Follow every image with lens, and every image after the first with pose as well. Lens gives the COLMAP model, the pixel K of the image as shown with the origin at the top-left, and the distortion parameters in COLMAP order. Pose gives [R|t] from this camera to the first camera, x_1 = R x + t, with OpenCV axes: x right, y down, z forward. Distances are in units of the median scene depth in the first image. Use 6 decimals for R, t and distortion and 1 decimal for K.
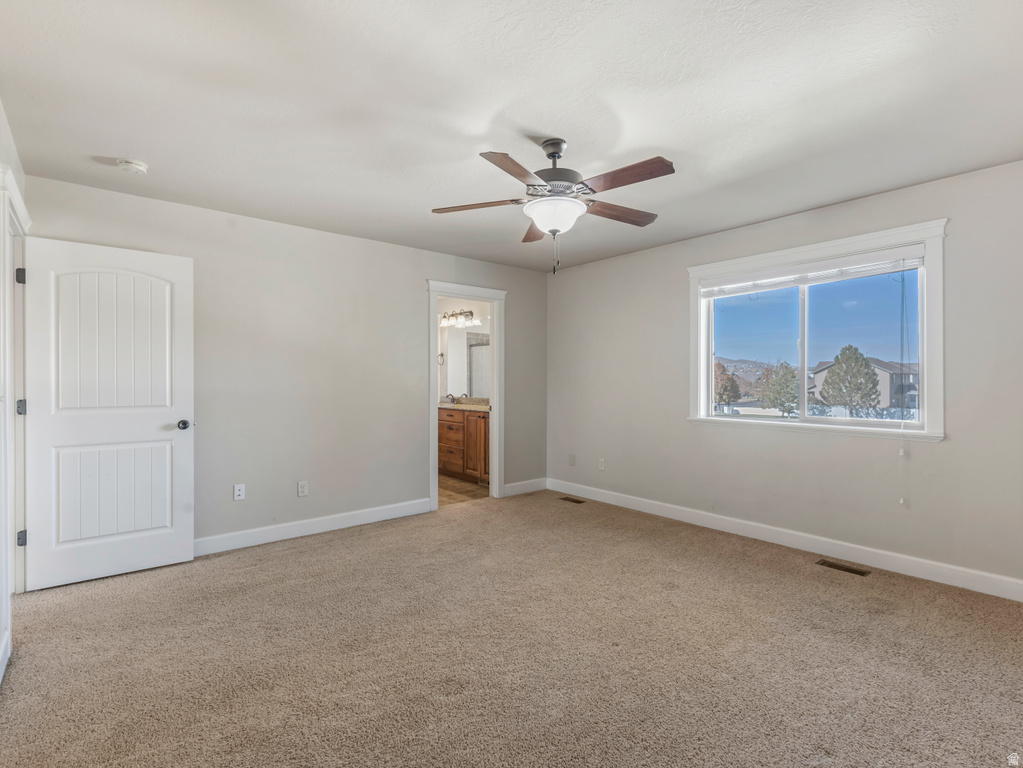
lens RADIAL K [[504.3, 0, 508.6], [0, 504.3, 387.0], [0, 0, 1]] dist [0.007055, 0.000373]
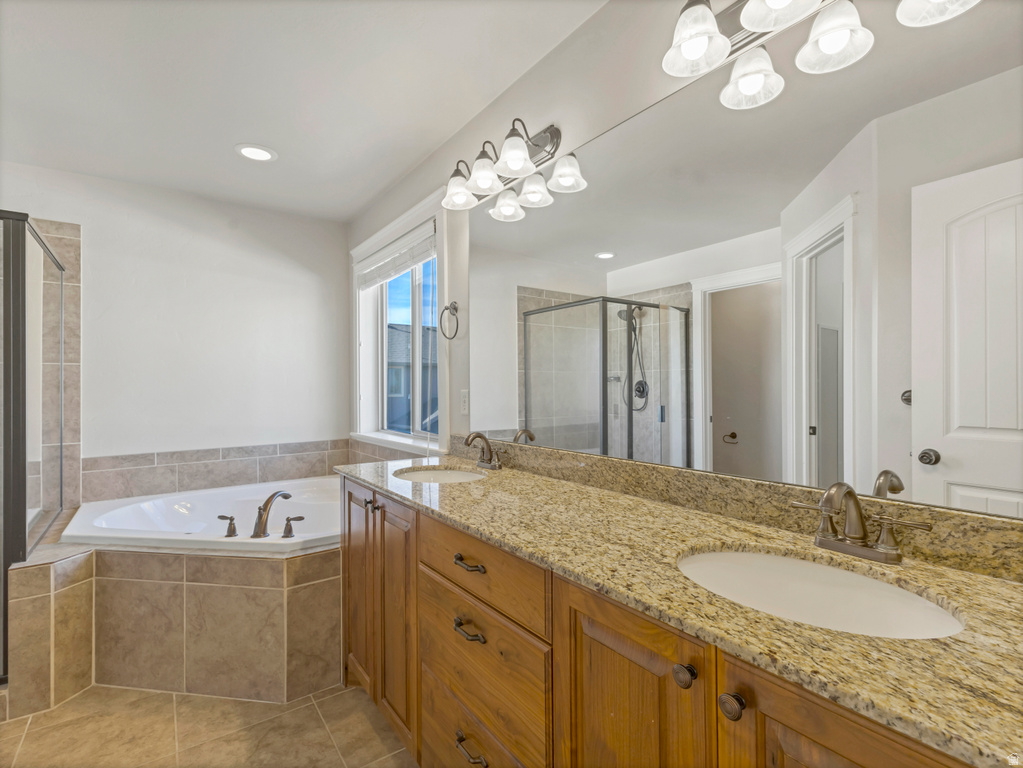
lens RADIAL K [[504.3, 0, 510.5], [0, 504.3, 383.9], [0, 0, 1]] dist [0.007055, 0.000373]
pose [[0.997144, -0.012559, -0.074473, -0.073488], [0.011311, 0.999789, -0.017147, -0.008614], [0.074672, 0.016255, 0.997076, 0.693940]]
